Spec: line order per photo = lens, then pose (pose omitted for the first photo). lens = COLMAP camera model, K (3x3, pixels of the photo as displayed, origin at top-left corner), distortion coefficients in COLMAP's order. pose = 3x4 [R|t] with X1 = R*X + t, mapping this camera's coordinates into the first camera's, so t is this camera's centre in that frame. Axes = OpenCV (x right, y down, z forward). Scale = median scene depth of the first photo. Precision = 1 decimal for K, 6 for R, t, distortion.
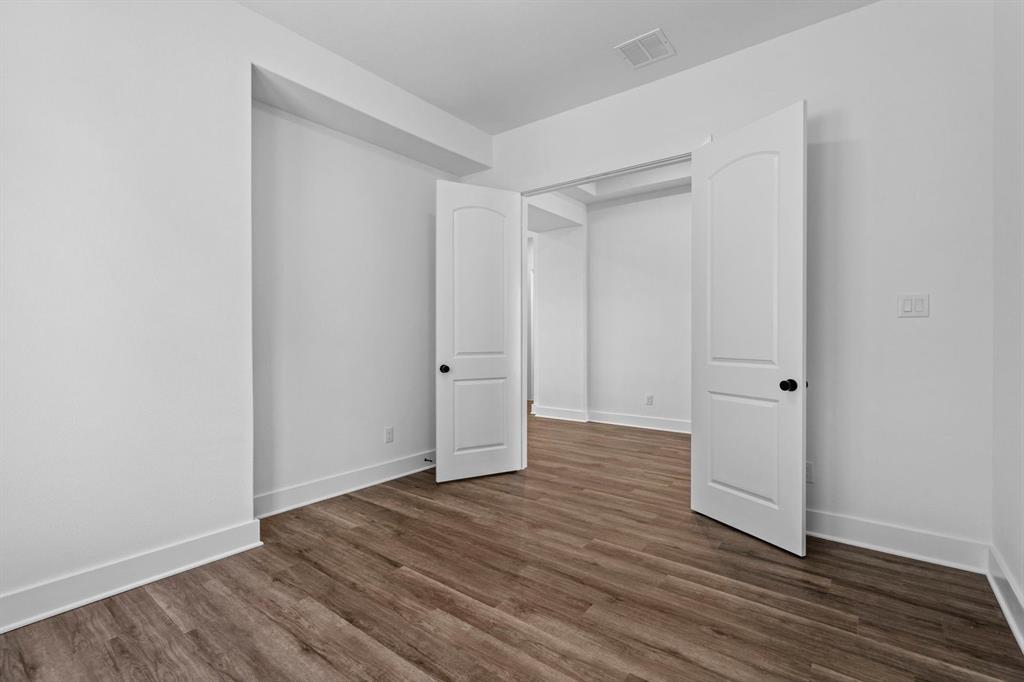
lens RADIAL K [[460.2, 0, 512.0], [0, 460.2, 341.0], [0, 0, 1]] dist [0.002837, 0.000213]
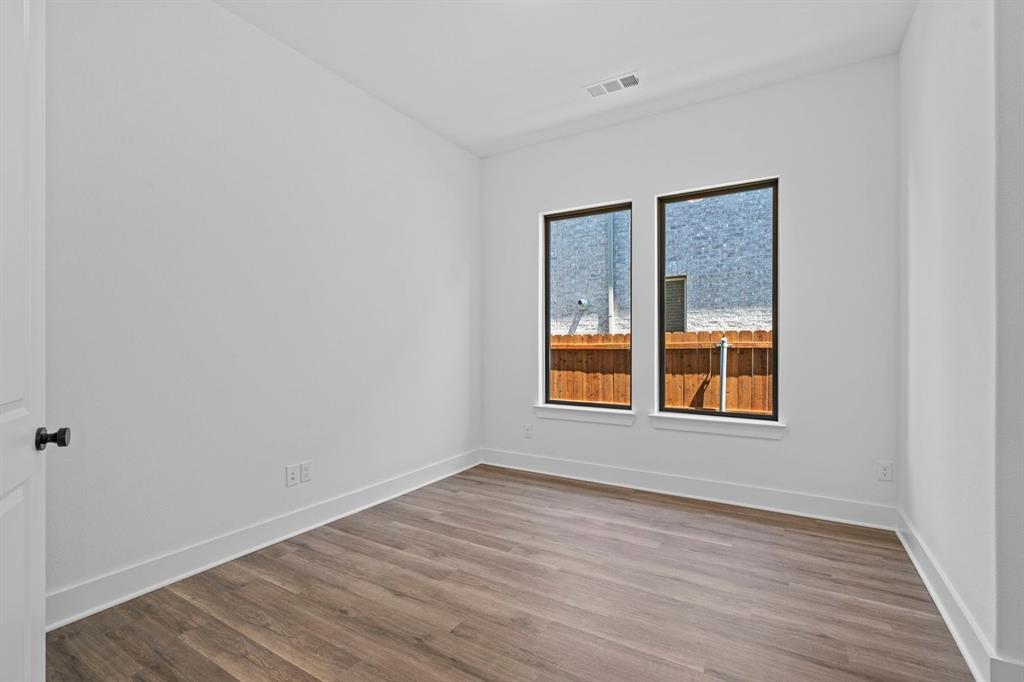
lens RADIAL K [[460.2, 0, 512.0], [0, 460.2, 341.0], [0, 0, 1]] dist [0.002837, 0.000213]
pose [[-0.993620, 0.002467, -0.112757, 0.164715], [0.001860, 0.999983, 0.005486, -0.024174], [0.112769, 0.005241, -0.993607, 2.072309]]
